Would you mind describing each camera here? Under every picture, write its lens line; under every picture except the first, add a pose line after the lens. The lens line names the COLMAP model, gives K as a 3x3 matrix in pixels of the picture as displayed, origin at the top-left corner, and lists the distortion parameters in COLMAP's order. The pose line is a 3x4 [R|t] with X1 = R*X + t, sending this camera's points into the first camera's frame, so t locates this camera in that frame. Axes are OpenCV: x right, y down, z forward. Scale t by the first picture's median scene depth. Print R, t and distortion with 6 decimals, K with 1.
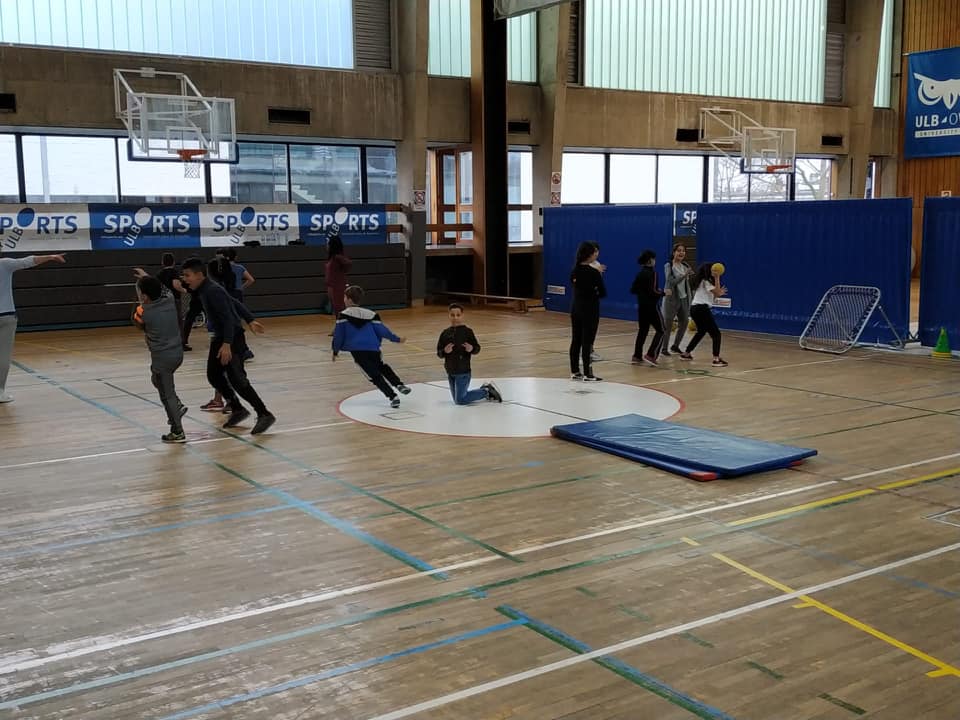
lens RADIAL K [[1100.4, 0, 478.3], [0, 1100.4, 361.1], [0, 0, 1]] dist [0.037925, 0.000000]
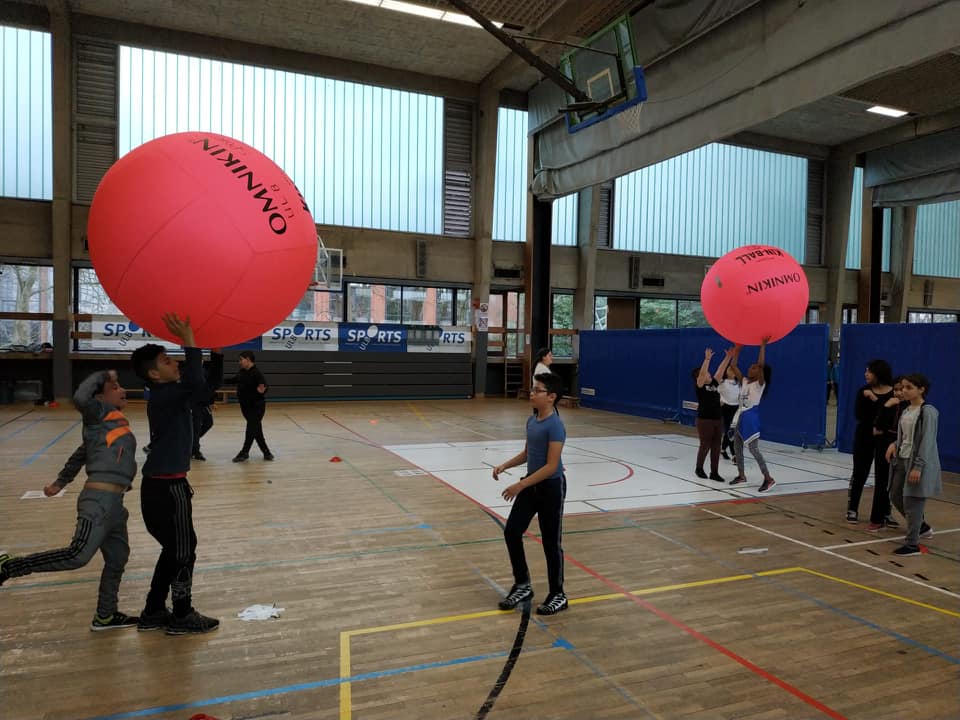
lens RADIAL K [[733.0, 0, 487.0], [0, 733.0, 356.9], [0, 0, 1]] dist [-0.008158, -0.008349]
pose [[0.985941, 0.039474, -0.162365, 0.167958], [-0.055970, 0.993580, -0.098316, -0.016541], [0.157442, 0.106021, 0.981821, 0.113578]]
